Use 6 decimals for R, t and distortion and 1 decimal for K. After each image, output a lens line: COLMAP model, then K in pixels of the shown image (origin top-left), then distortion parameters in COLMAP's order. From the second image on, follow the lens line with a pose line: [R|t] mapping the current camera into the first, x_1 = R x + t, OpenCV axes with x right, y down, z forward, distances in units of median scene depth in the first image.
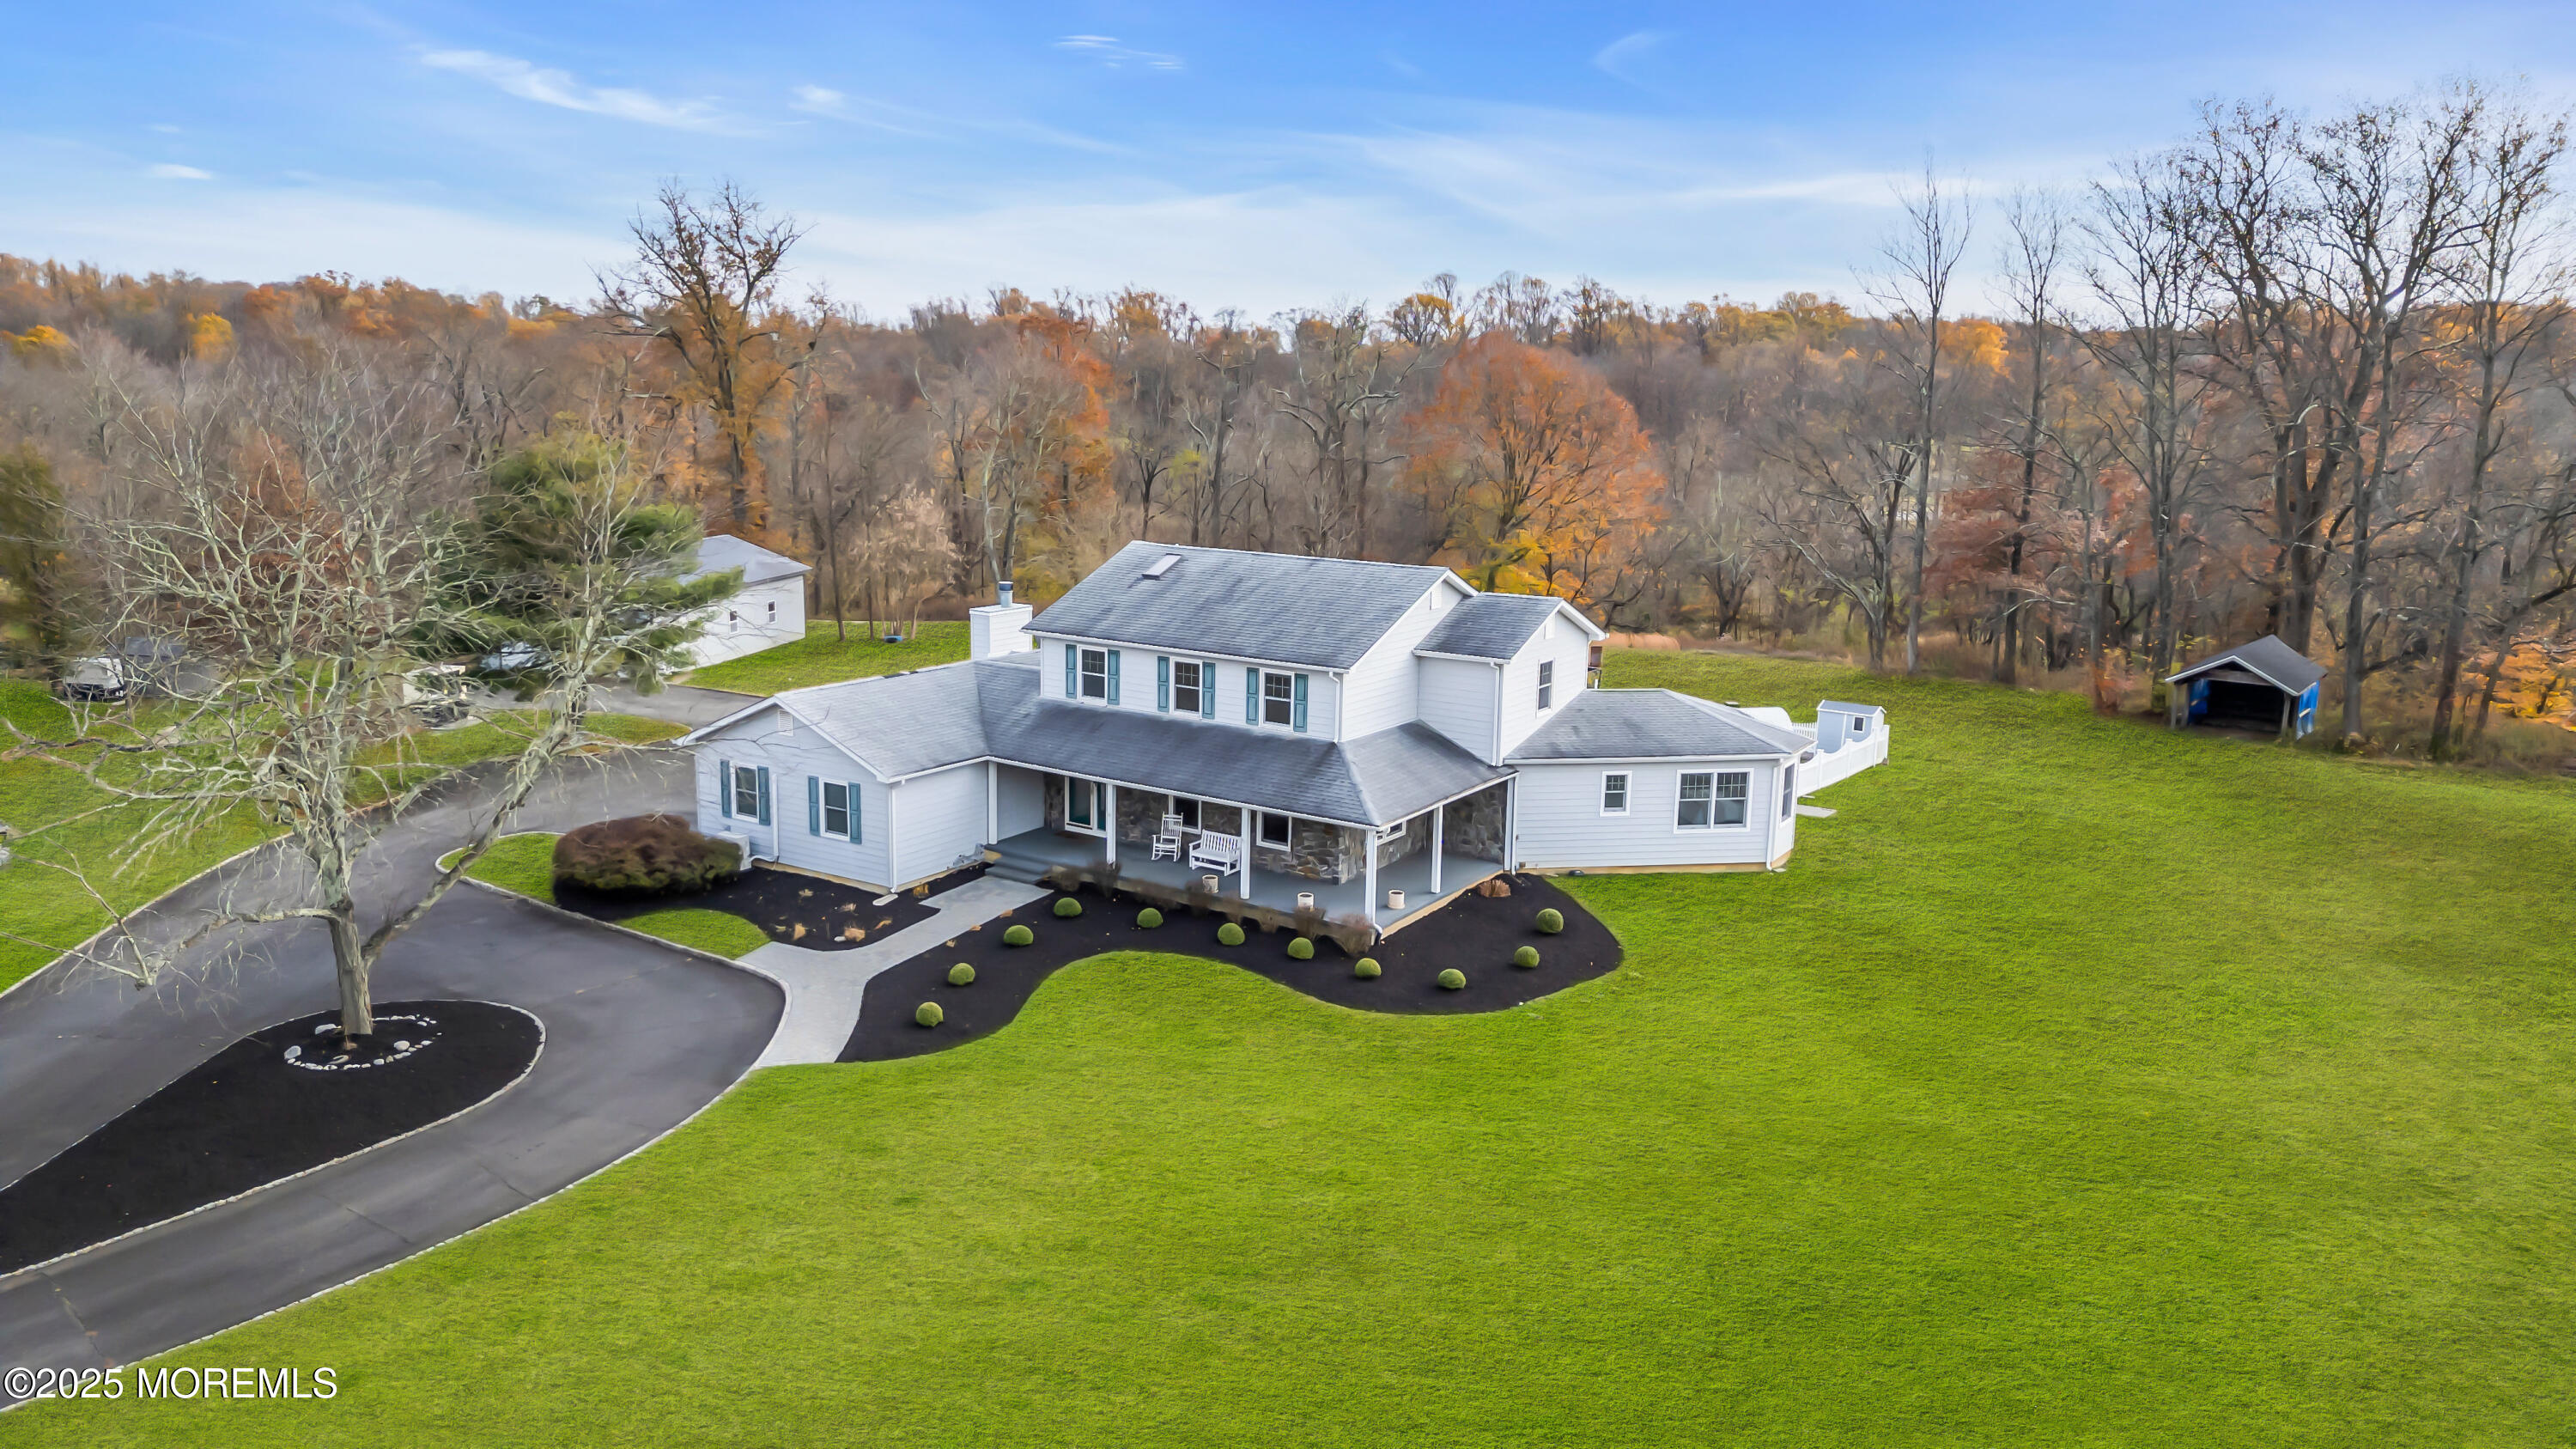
lens RADIAL K [[1814.2, 0, 1270.1], [0, 1814.2, 718.4], [0, 0, 1]] dist [0.073319, -0.053553]
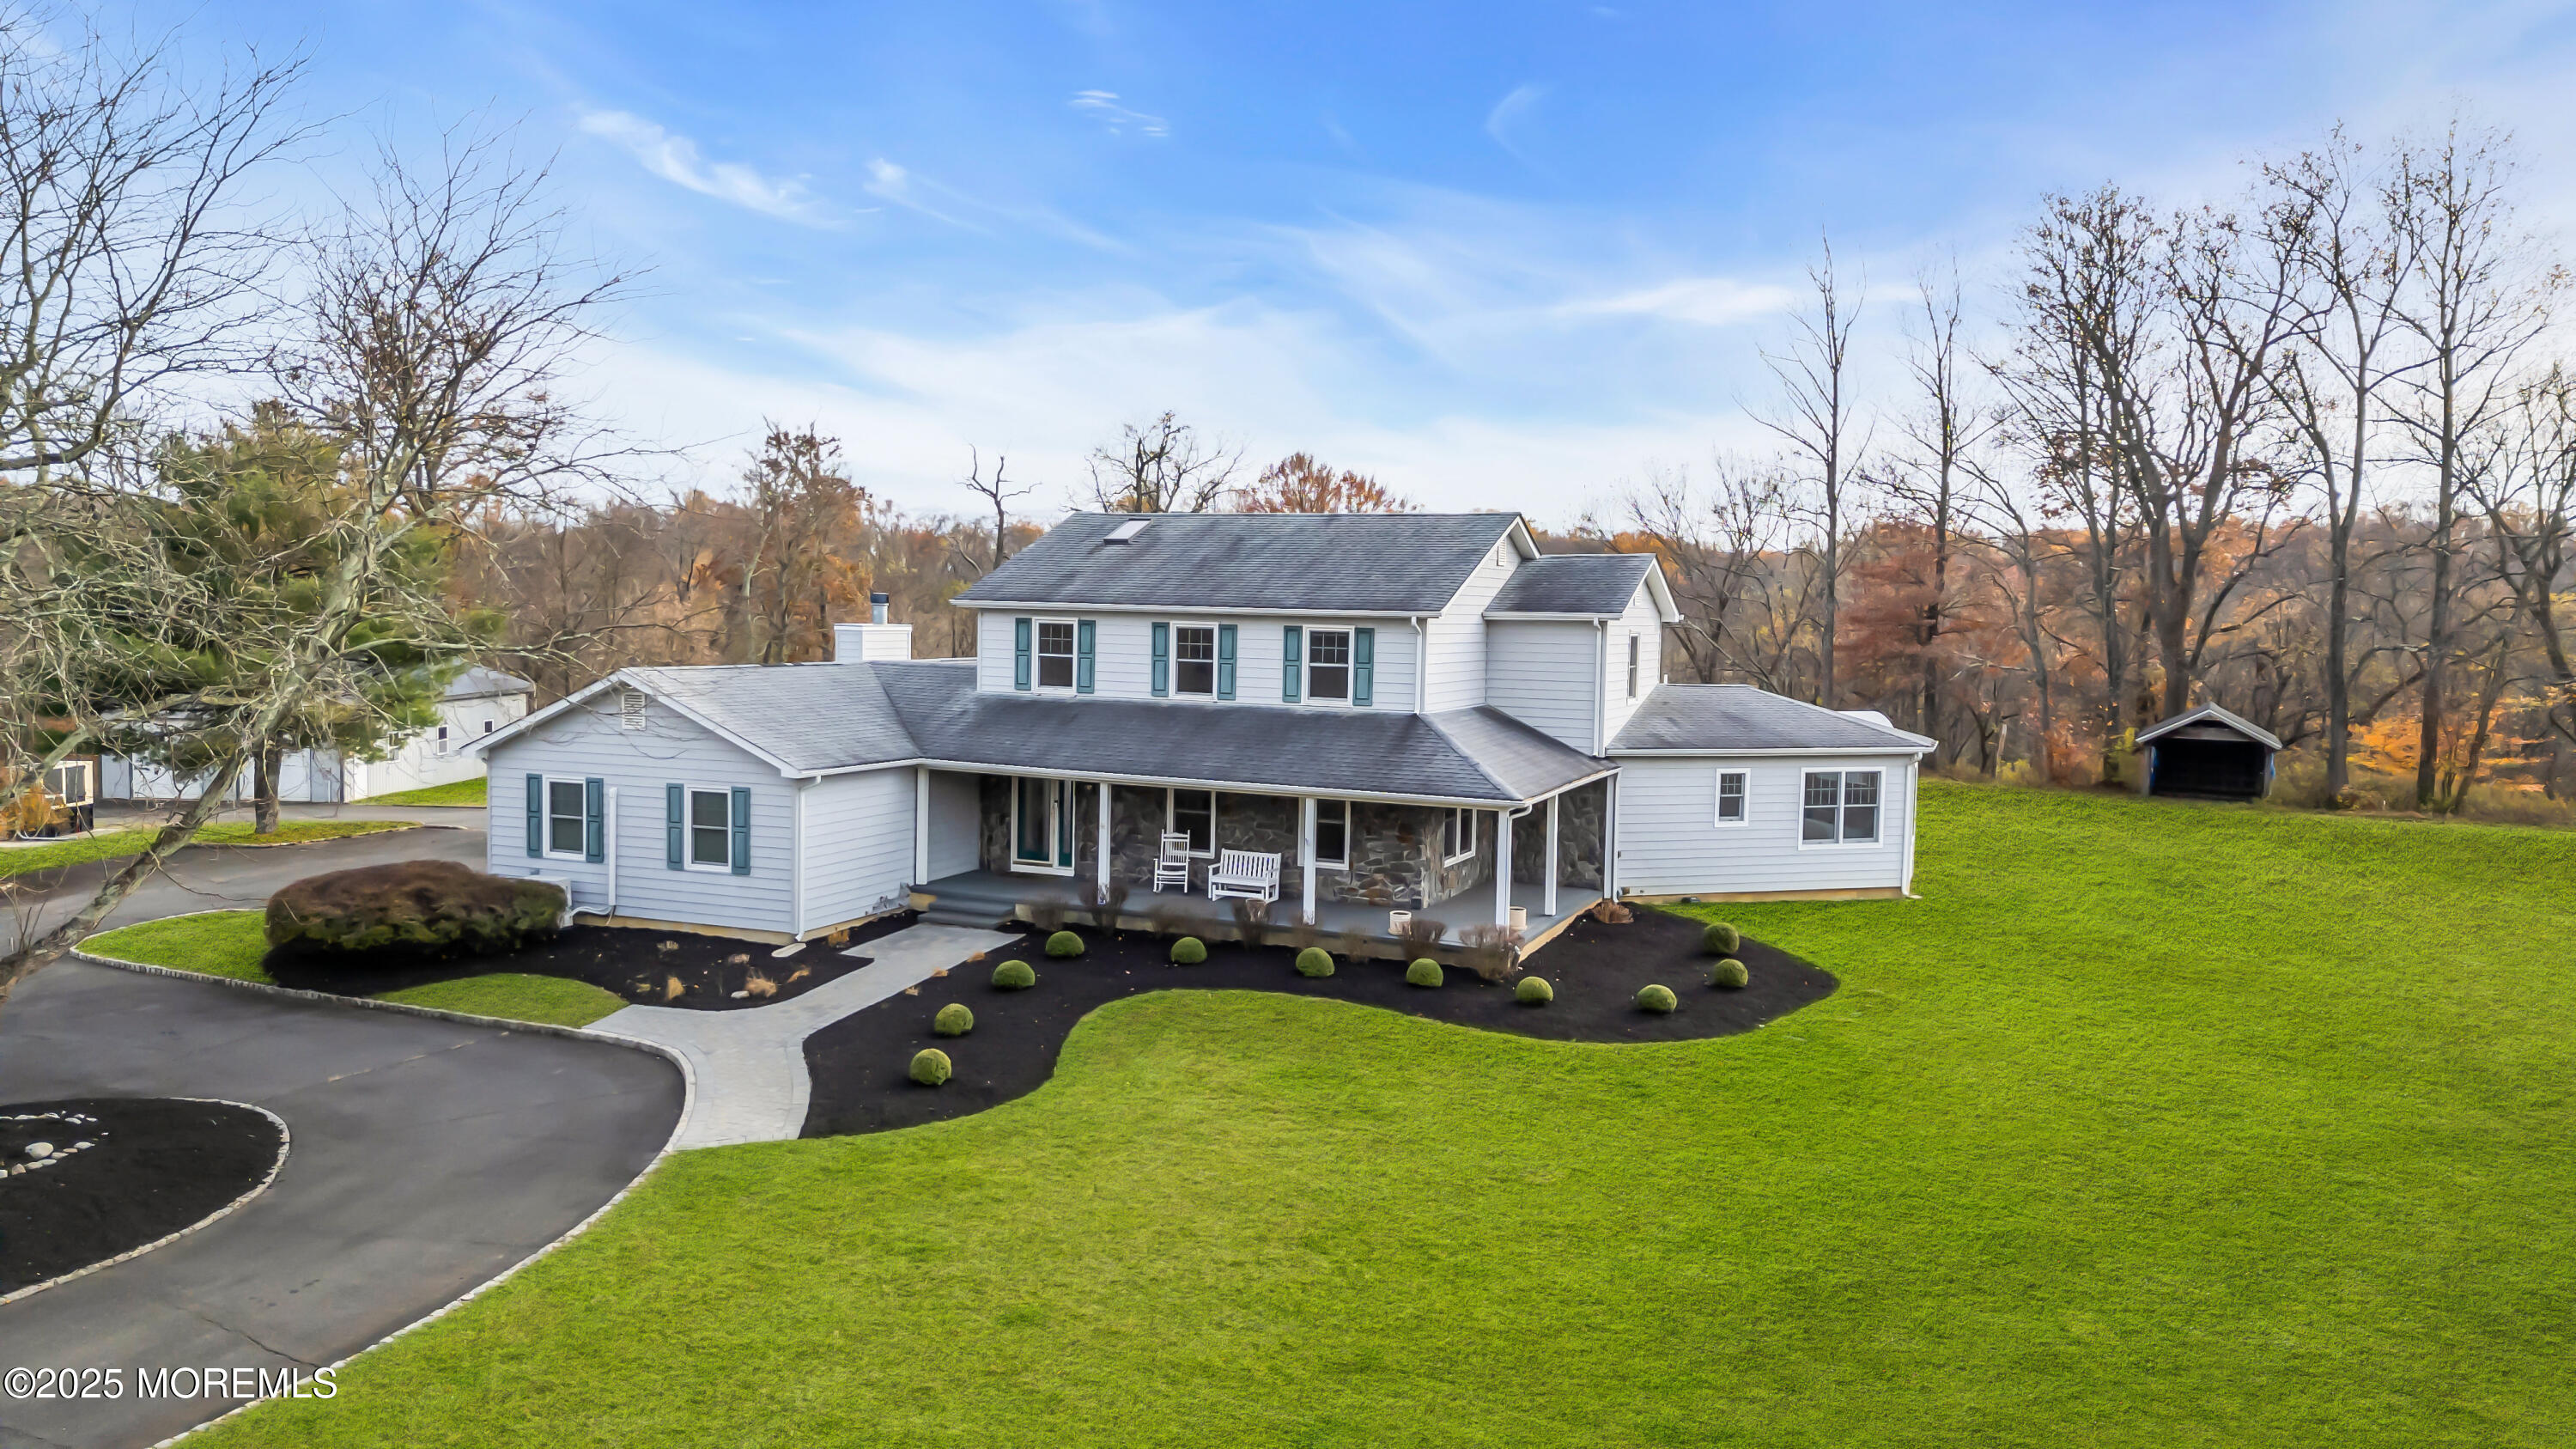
lens RADIAL K [[1814.2, 0, 1270.1], [0, 1814.2, 718.4], [0, 0, 1]] dist [0.073319, -0.053553]
pose [[0.984705, -0.006838, 0.174098, -0.147950], [0.027942, 0.992494, -0.119058, 0.098086], [-0.171977, 0.122101, 0.977504, 0.264989]]
